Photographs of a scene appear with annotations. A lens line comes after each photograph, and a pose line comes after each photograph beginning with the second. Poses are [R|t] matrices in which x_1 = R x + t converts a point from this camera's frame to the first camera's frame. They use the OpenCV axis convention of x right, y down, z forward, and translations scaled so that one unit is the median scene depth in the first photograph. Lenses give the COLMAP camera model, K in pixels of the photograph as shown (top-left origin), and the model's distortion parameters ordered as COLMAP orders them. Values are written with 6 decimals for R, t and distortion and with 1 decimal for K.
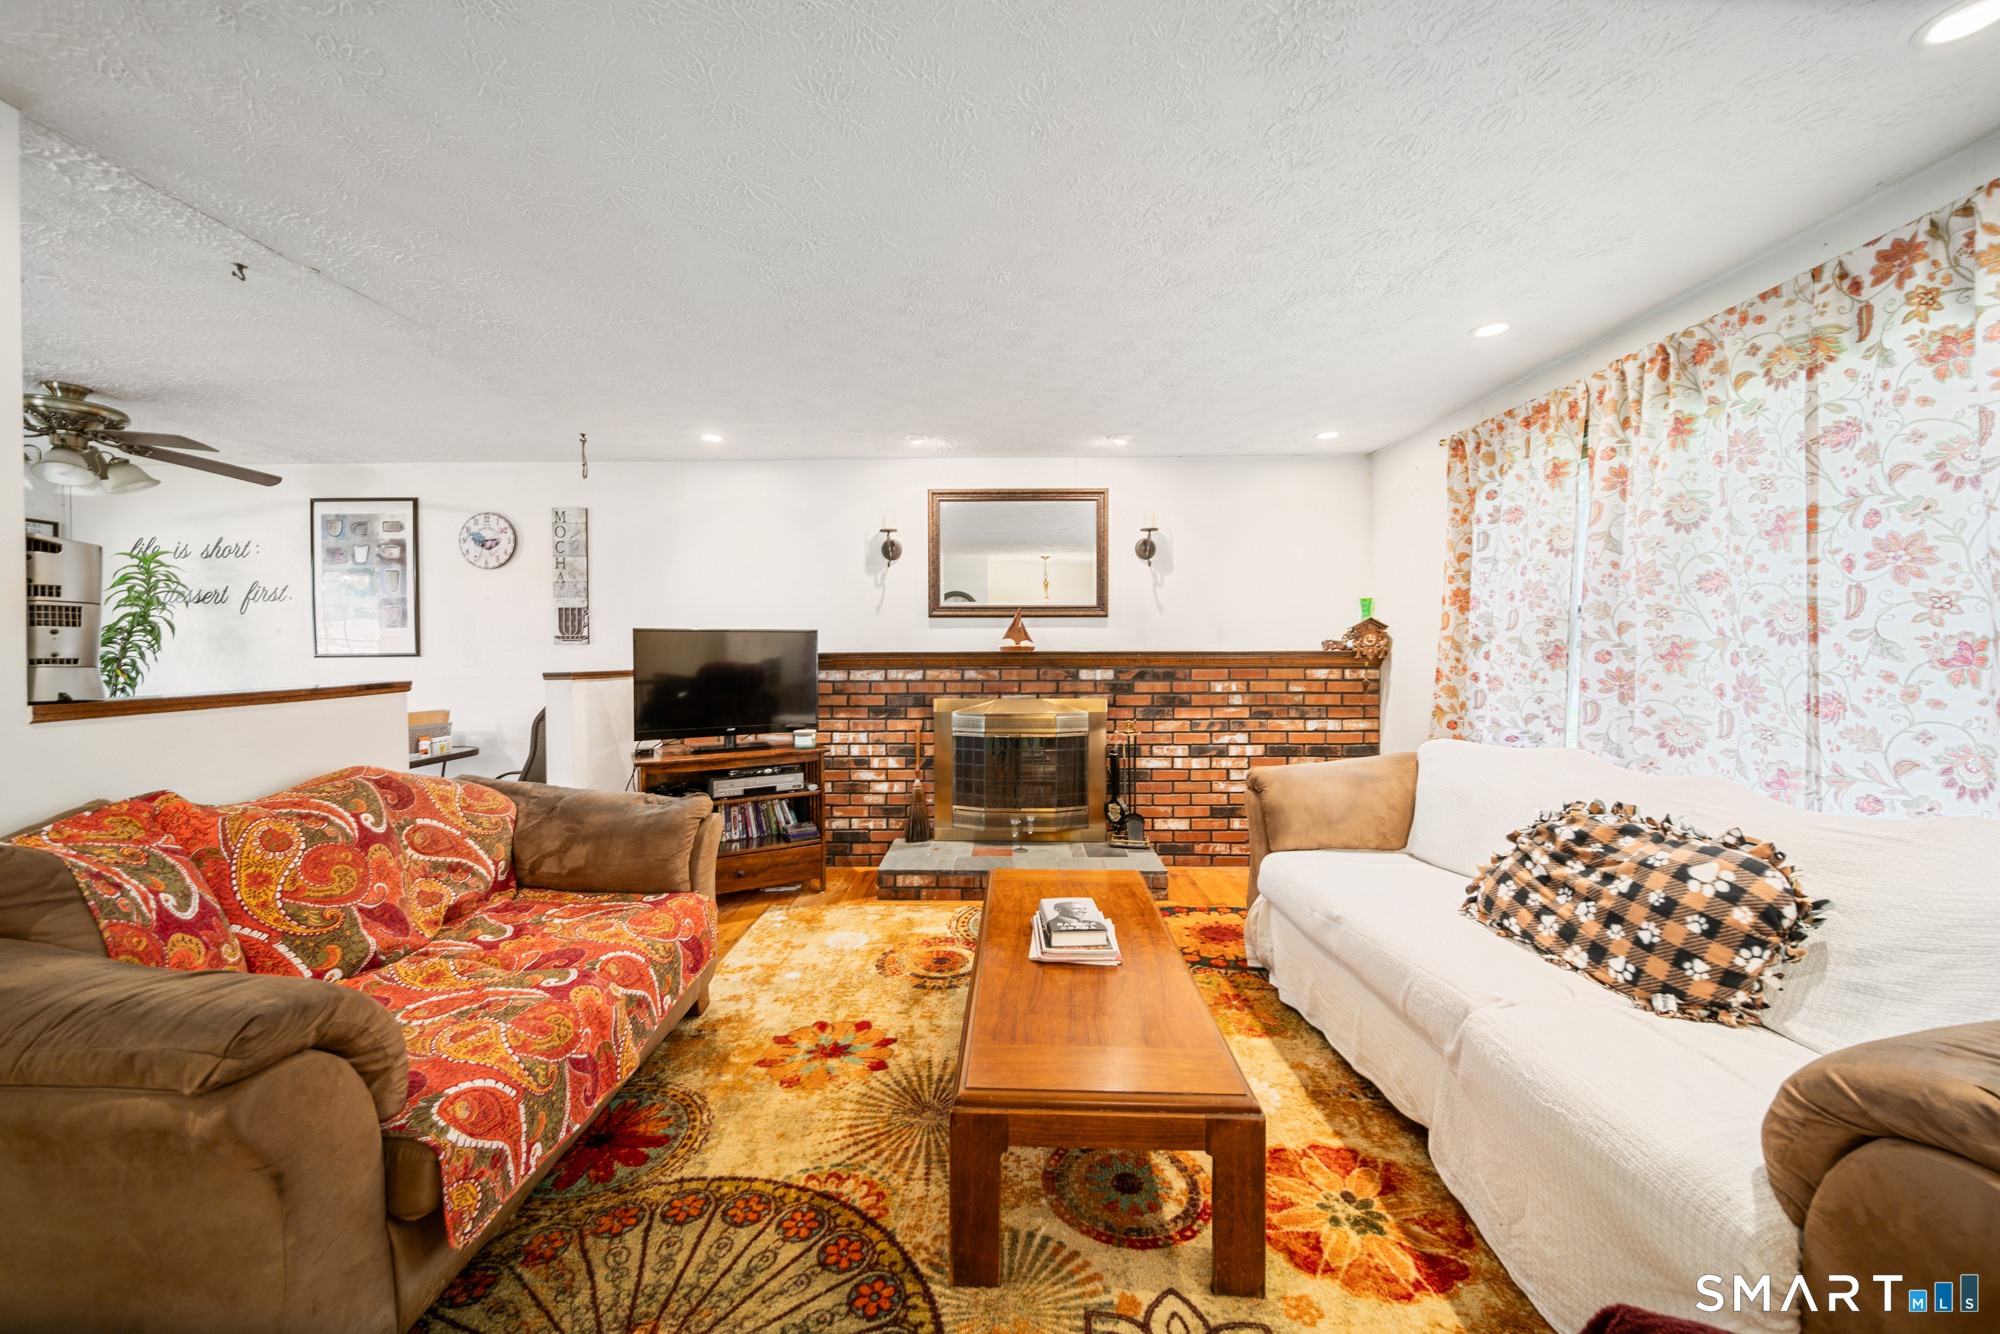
lens RADIAL K [[702.9, 0, 988.6], [0, 702.9, 657.2], [0, 0, 1]] dist [-0.002611, -0.000378]
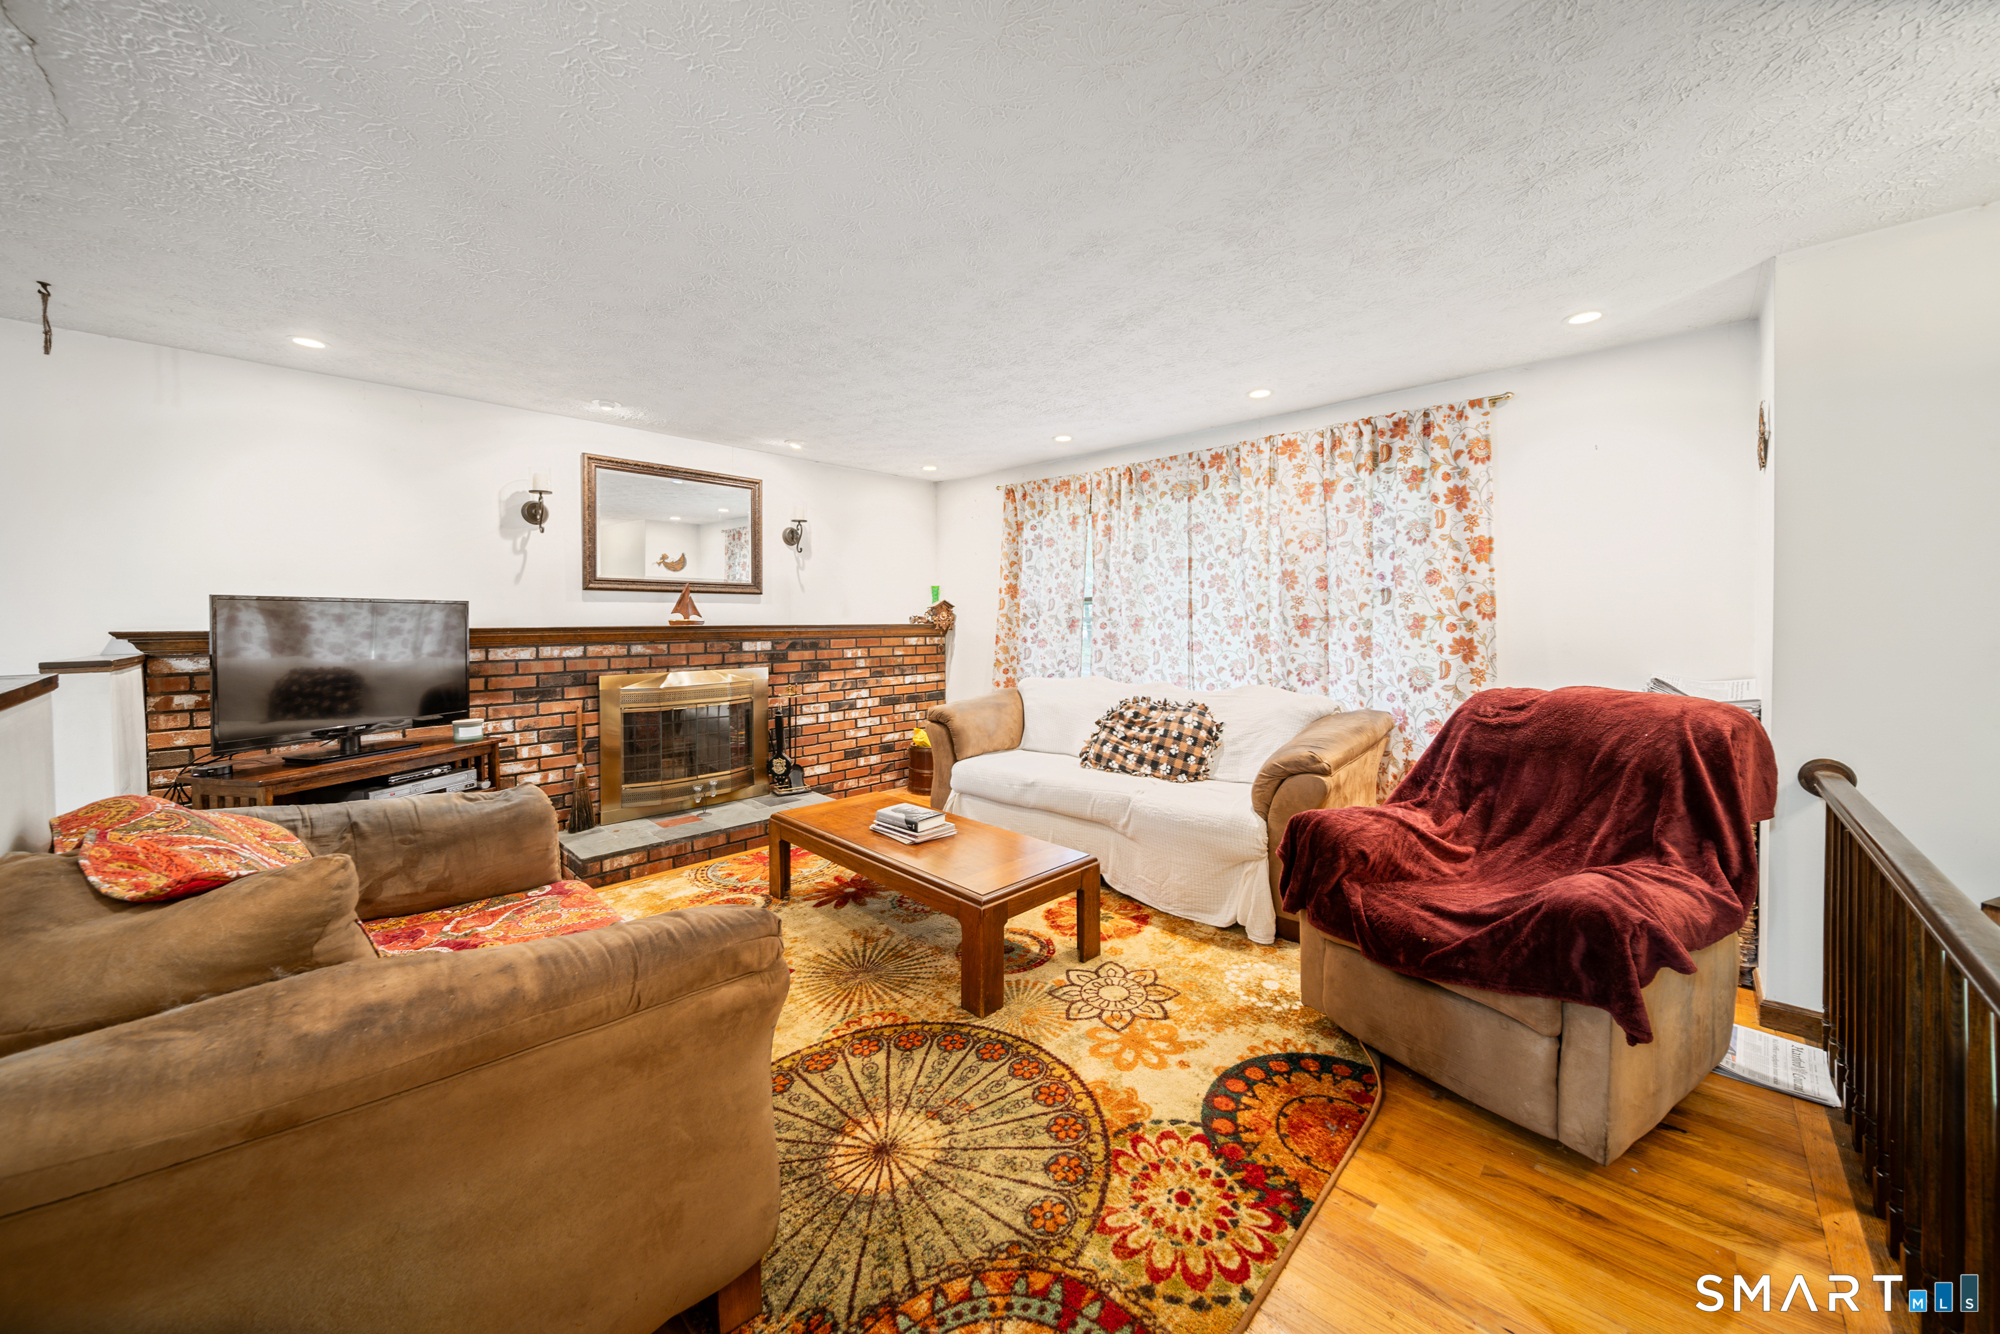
lens RADIAL K [[713.7, 0, 996.9], [0, 713.7, 632.3], [0, 0, 1]] dist [-0.000146, -0.000228]
pose [[0.679354, -0.012092, 0.733711, -0.657427], [0.012164, 0.999912, 0.005217, 0.002653], [-0.733710, 0.005381, 0.679442, -0.074486]]
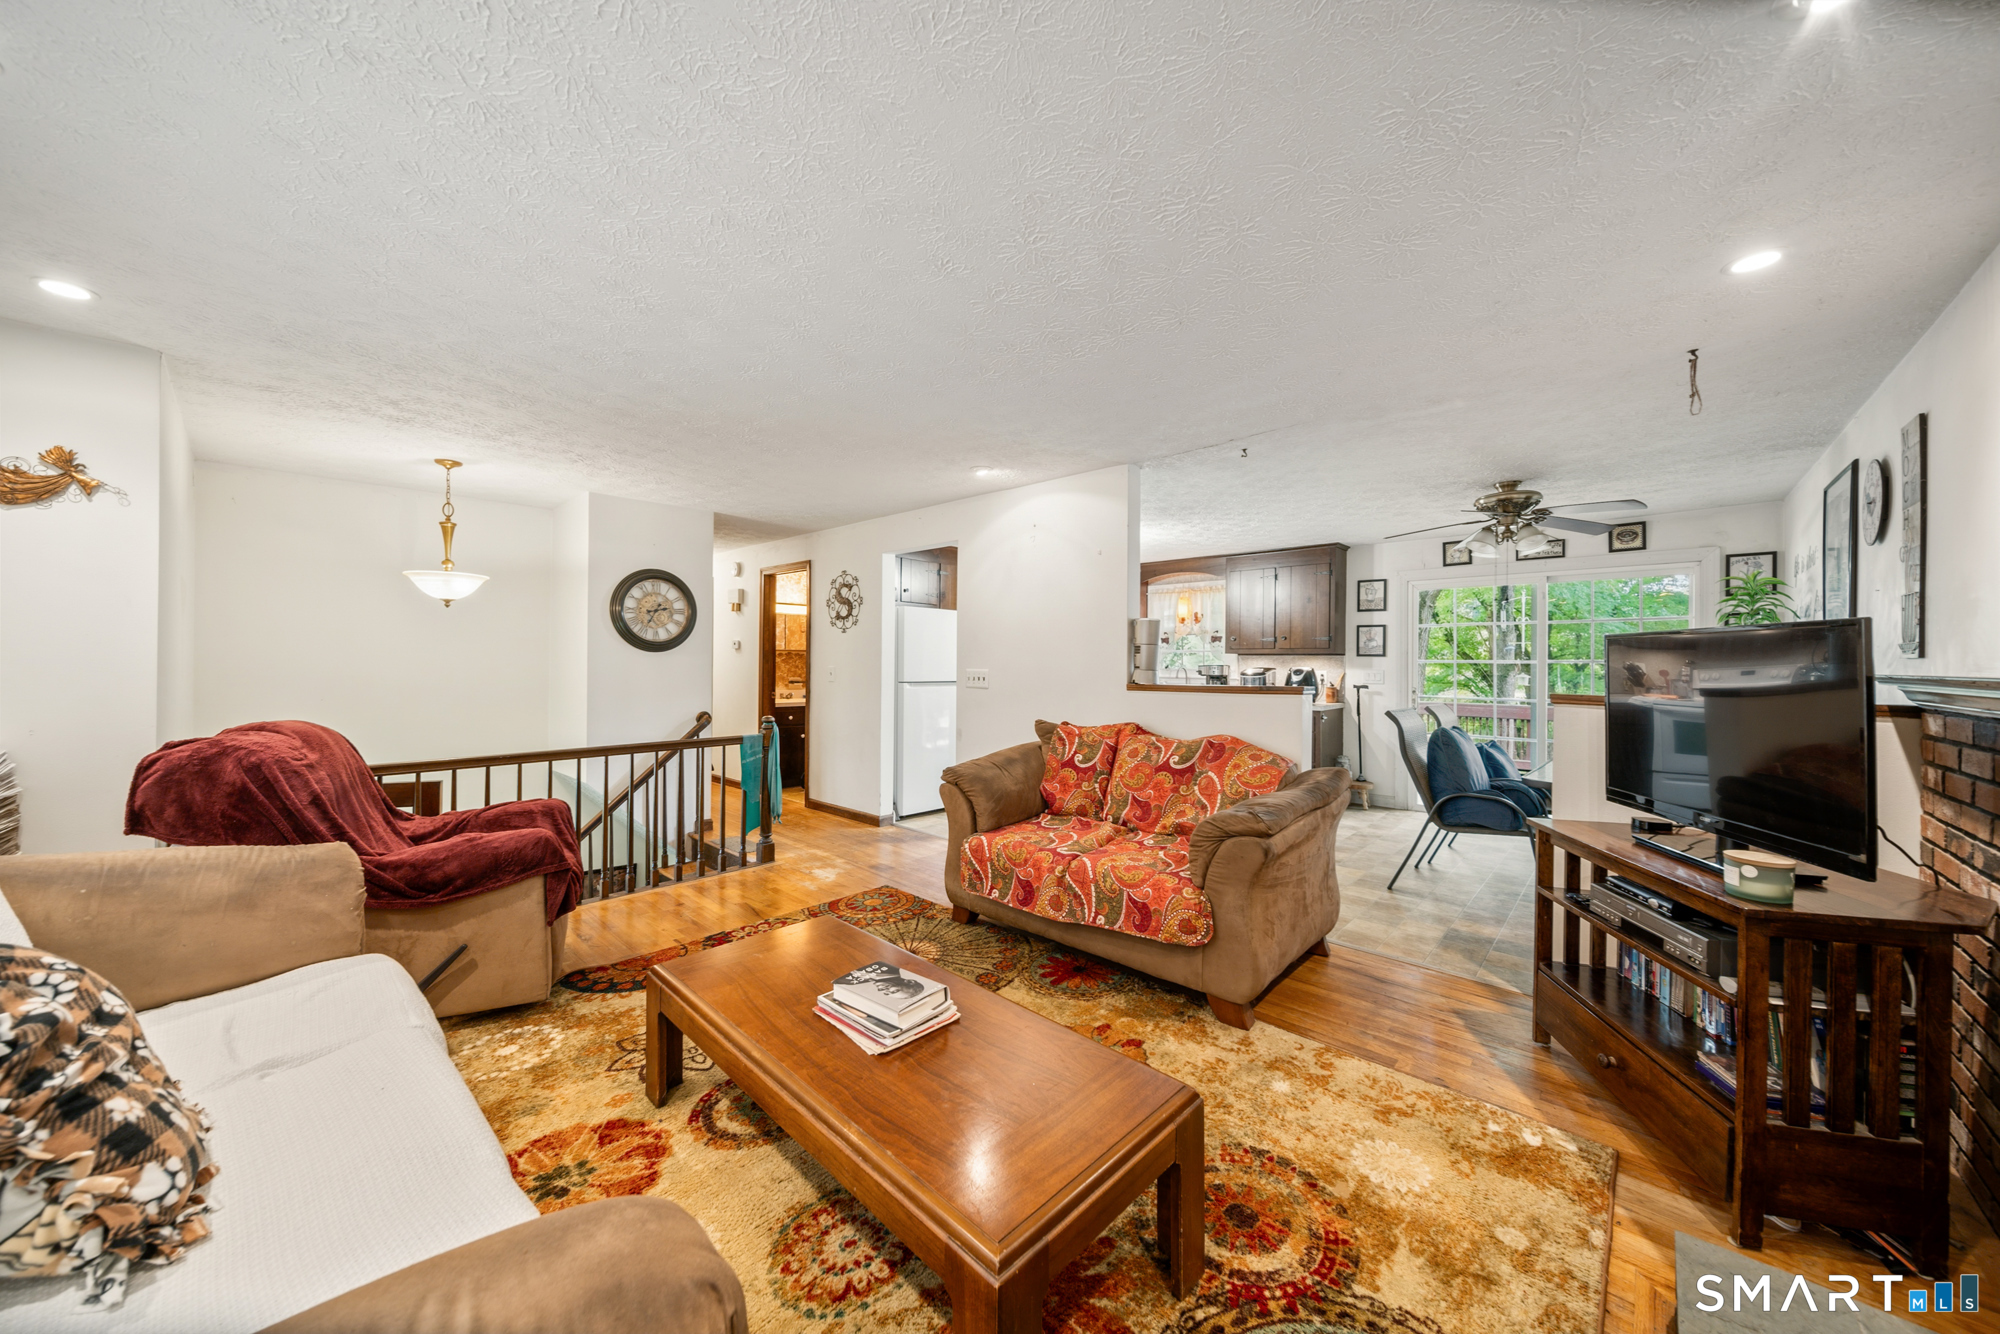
lens RADIAL K [[689.0, 0, 995.3], [0, 689.0, 662.0], [0, 0, 1]] dist [-0.001079, -0.000179]
pose [[-0.668551, -0.001802, -0.743664, 0.524301], [-0.012433, 0.999884, 0.008754, -0.017377], [0.743562, 0.015099, -0.668496, 1.336131]]
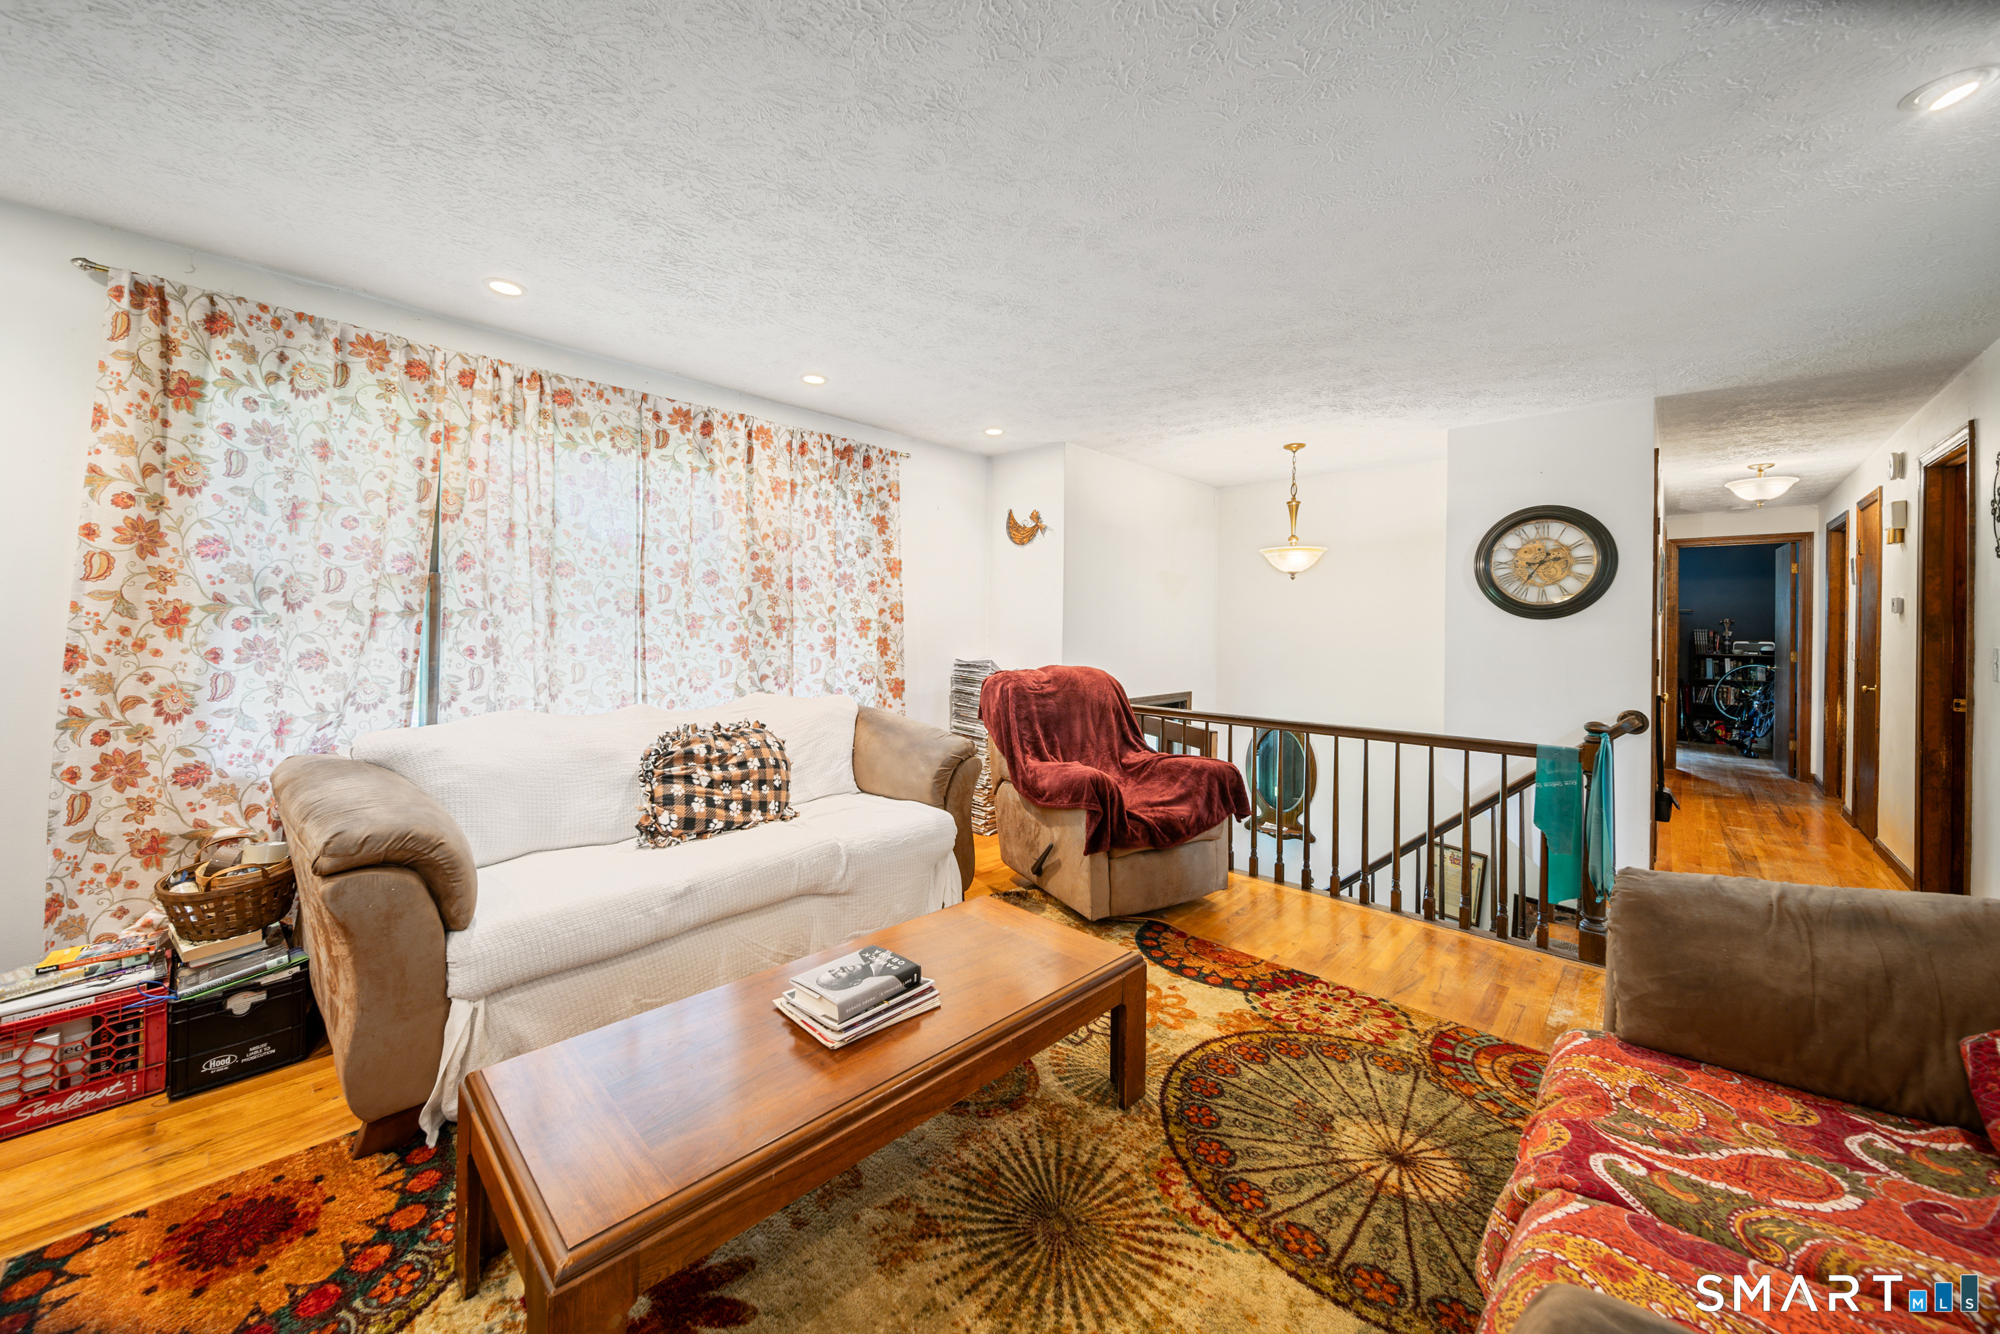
lens RADIAL K [[730.7, 0, 970.3], [0, 730.7, 621.4], [0, 0, 1]] dist [-0.001064, -0.000484]
pose [[-0.733122, -0.006107, 0.680070, -0.412768], [-0.004465, 0.999981, 0.004167, -0.013328], [-0.680083, 0.000018, -0.733135, 1.225761]]
